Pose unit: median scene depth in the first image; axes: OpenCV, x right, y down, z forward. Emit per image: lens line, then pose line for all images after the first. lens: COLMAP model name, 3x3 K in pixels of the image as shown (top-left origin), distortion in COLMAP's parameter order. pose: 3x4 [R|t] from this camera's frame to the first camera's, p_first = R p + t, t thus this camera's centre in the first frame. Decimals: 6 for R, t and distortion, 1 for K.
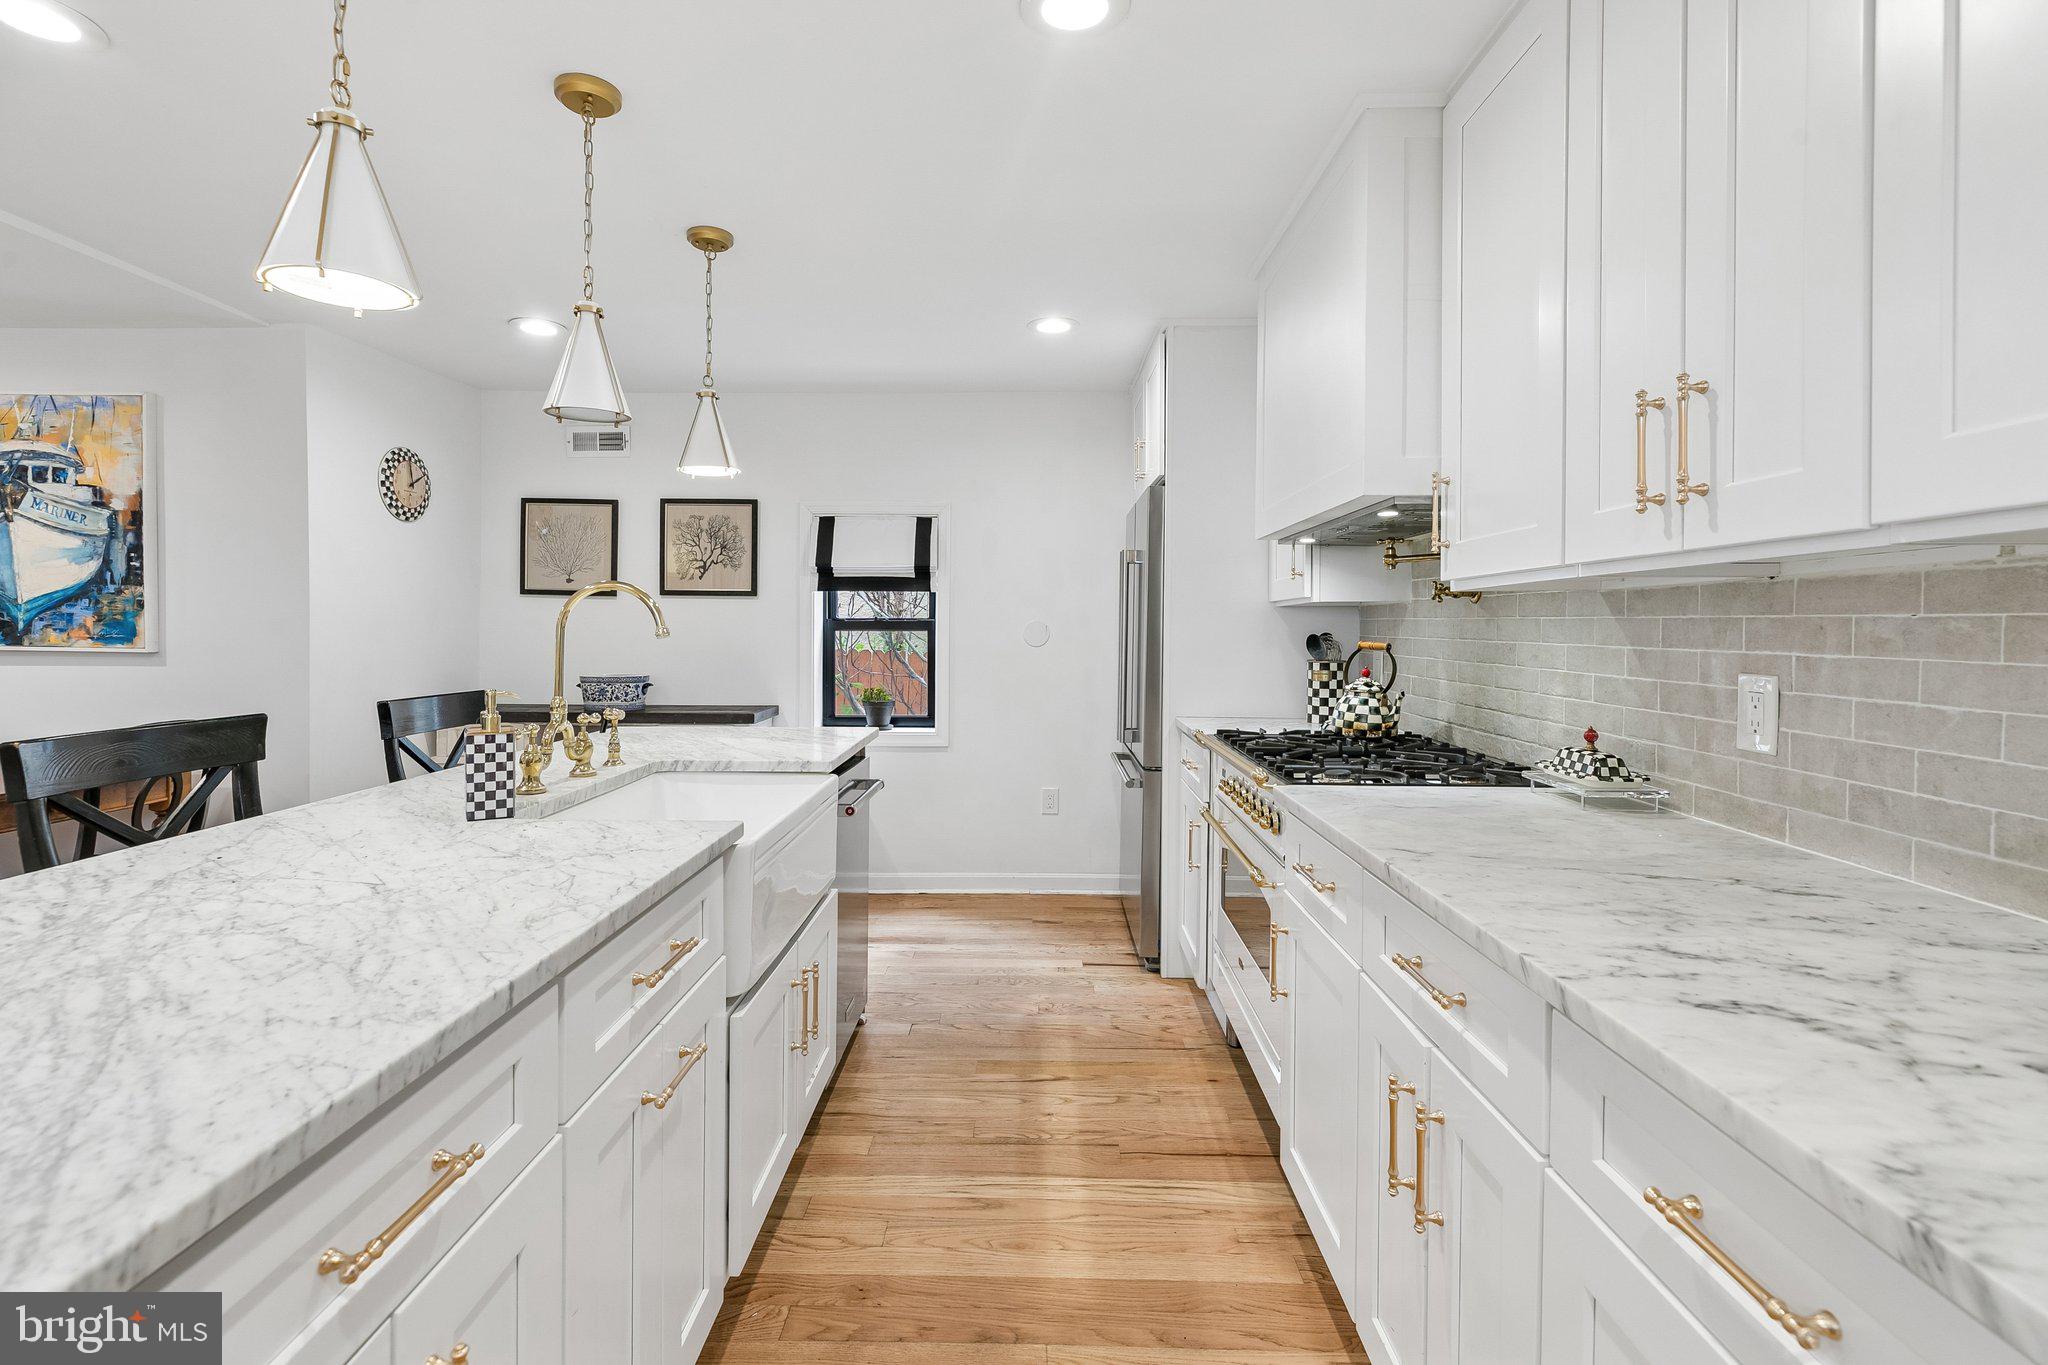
lens RADIAL K [[931.6, 0, 1013.2], [0, 931.6, 641.2], [0, 0, 1]] dist [0.006862, -0.001319]
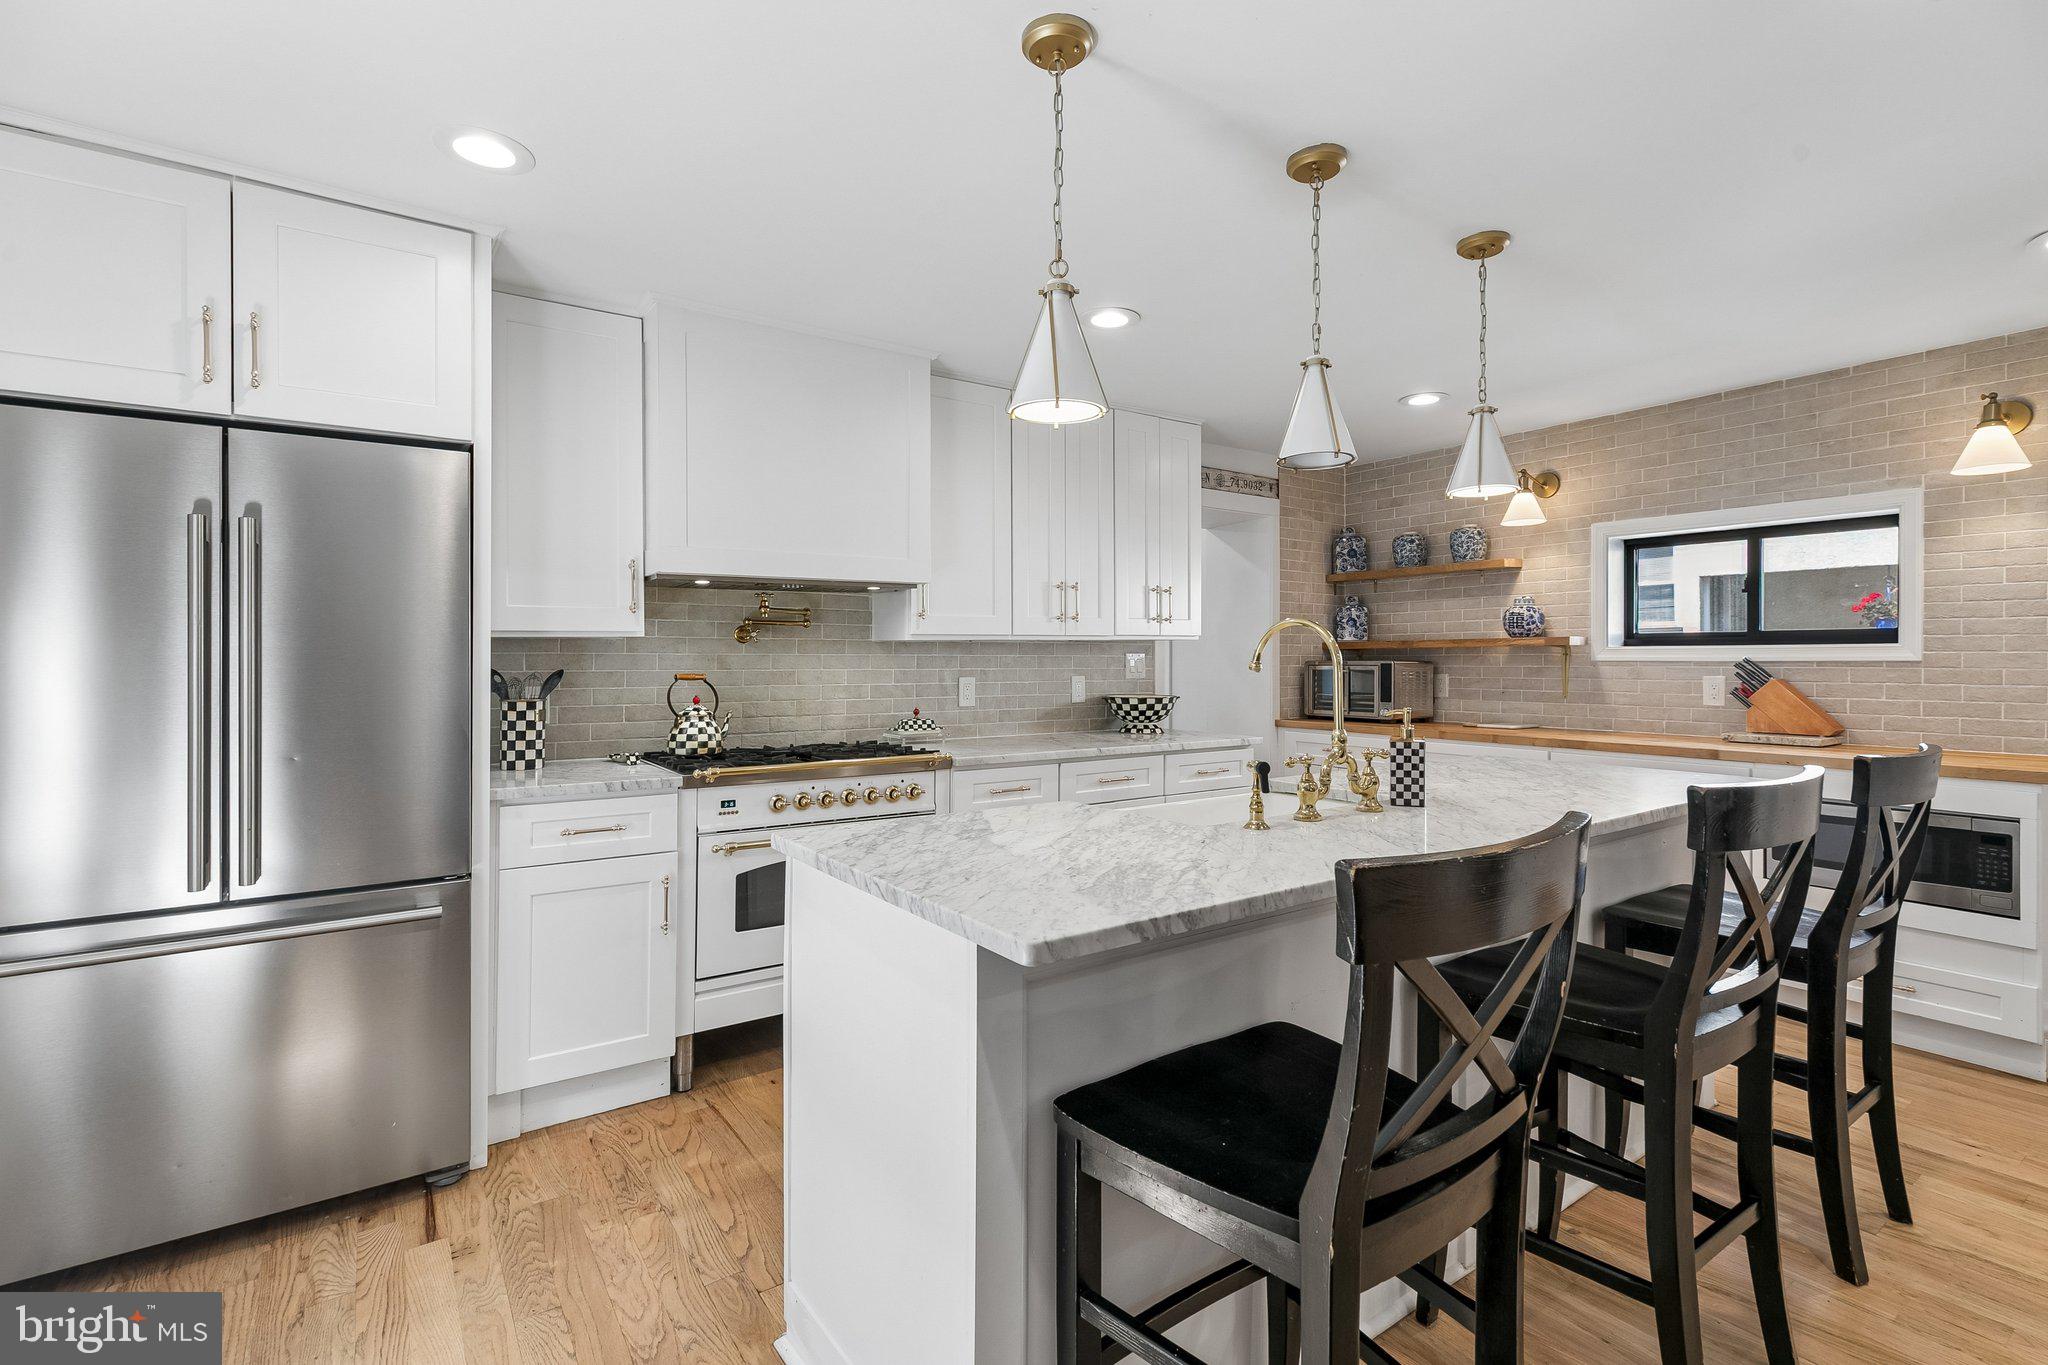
lens RADIAL K [[931.6, 0, 1014.8], [0, 931.6, 663.8], [0, 0, 1]] dist [0.006862, -0.001319]
pose [[-0.580689, -0.006460, 0.814100, -0.637834], [0.014093, 0.999739, 0.017985, -0.021196], [-0.814003, 0.021917, -0.580447, 1.078140]]
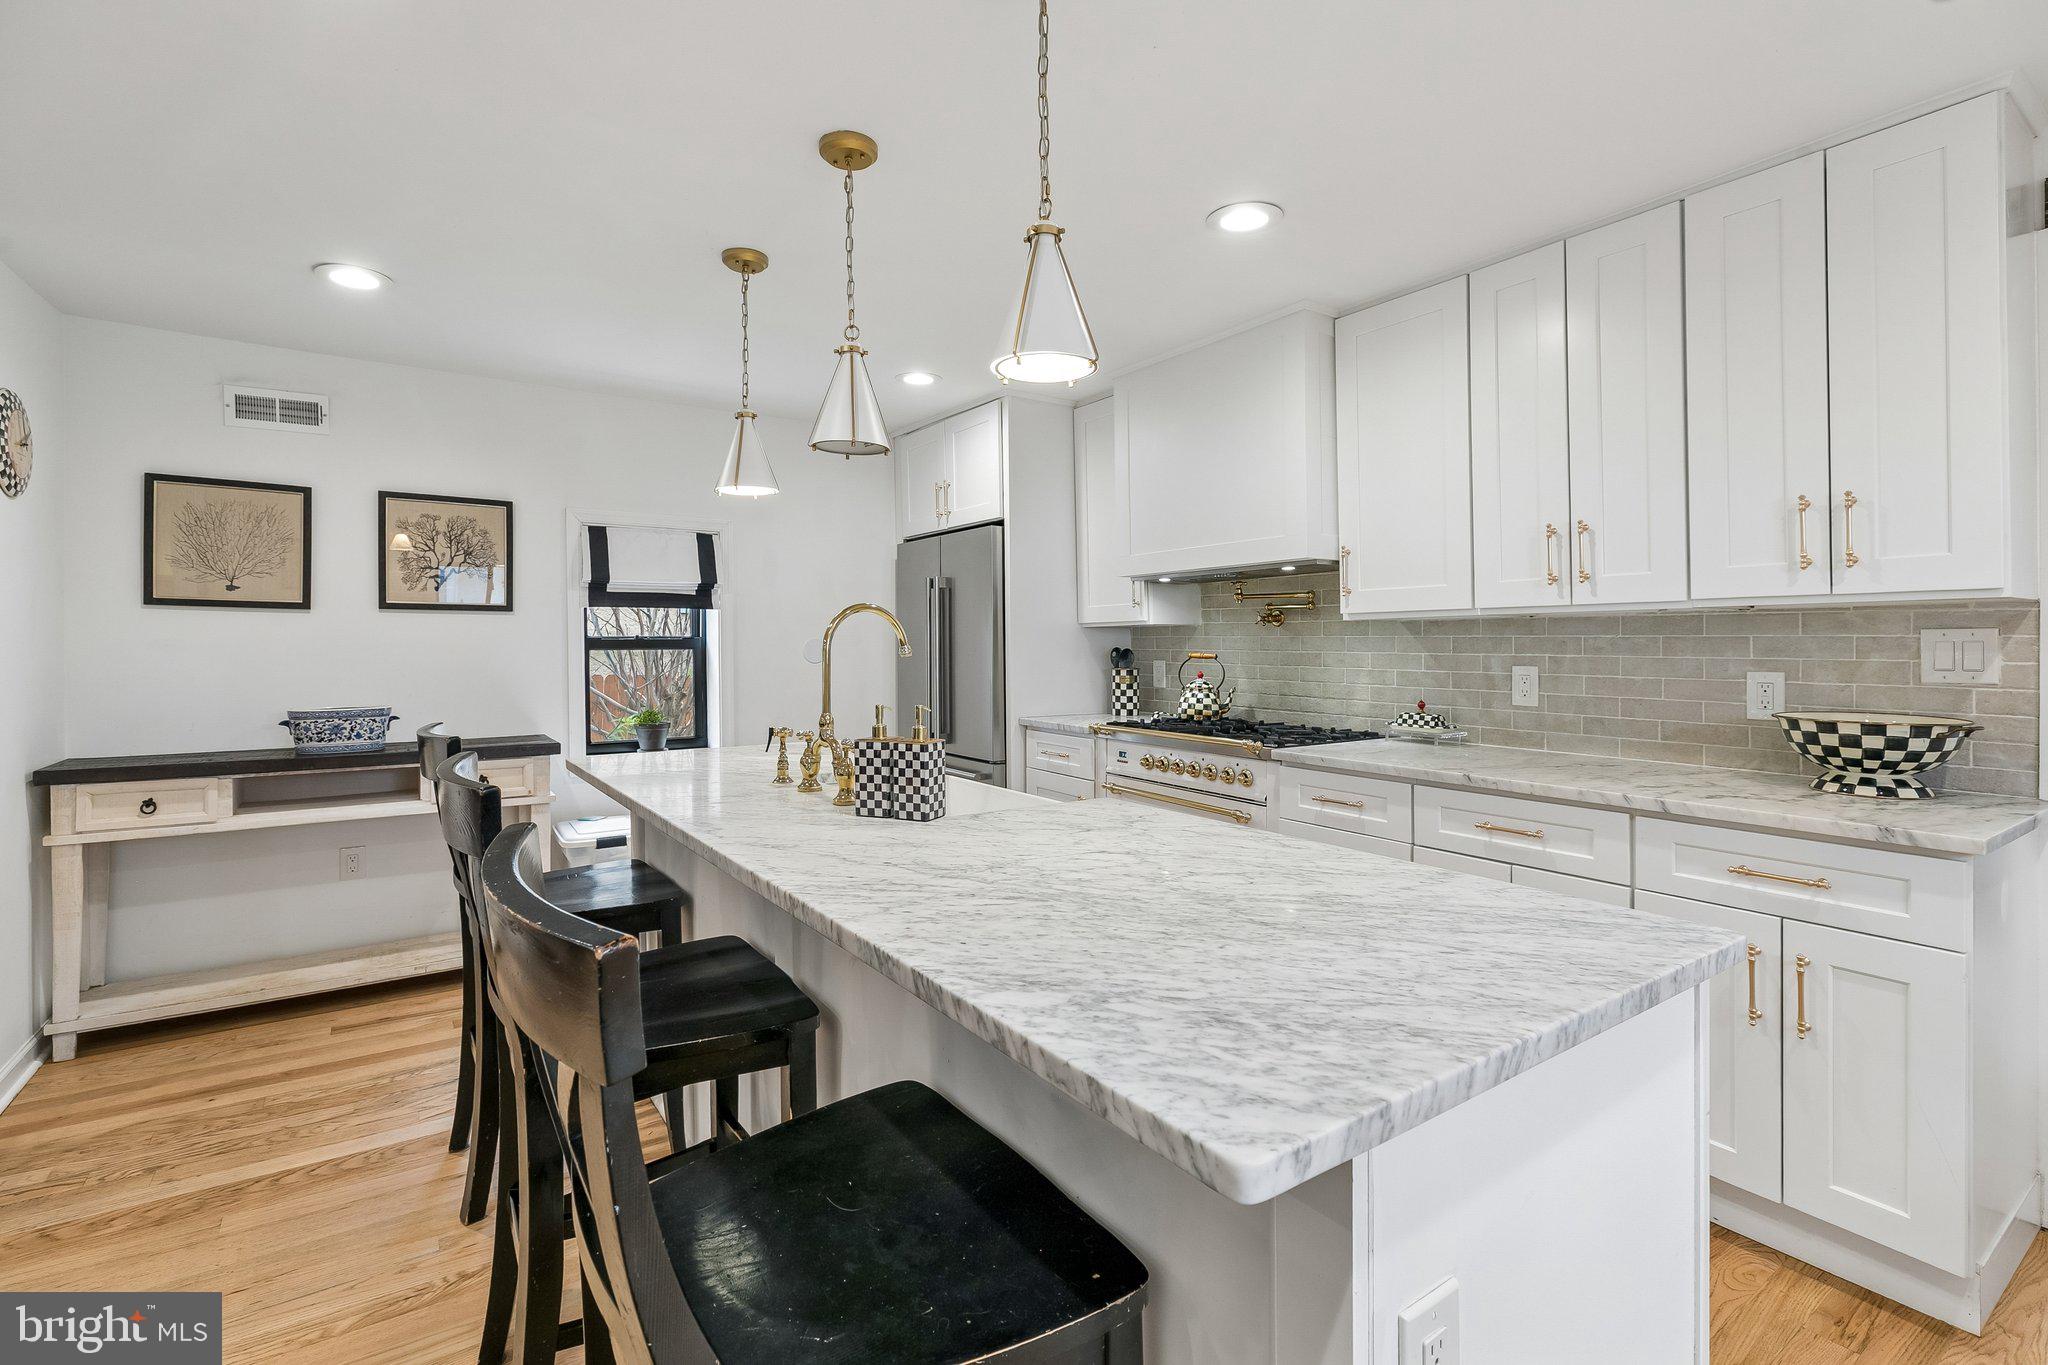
lens RADIAL K [[931.6, 0, 1025.3], [0, 931.6, 636.7], [0, 0, 1]] dist [0.006862, -0.001319]
pose [[0.813472, -0.002274, 0.581600, -0.525717], [0.014795, 0.999750, -0.016784, -0.003696], [-0.581417, 0.022258, 0.813302, 0.010615]]
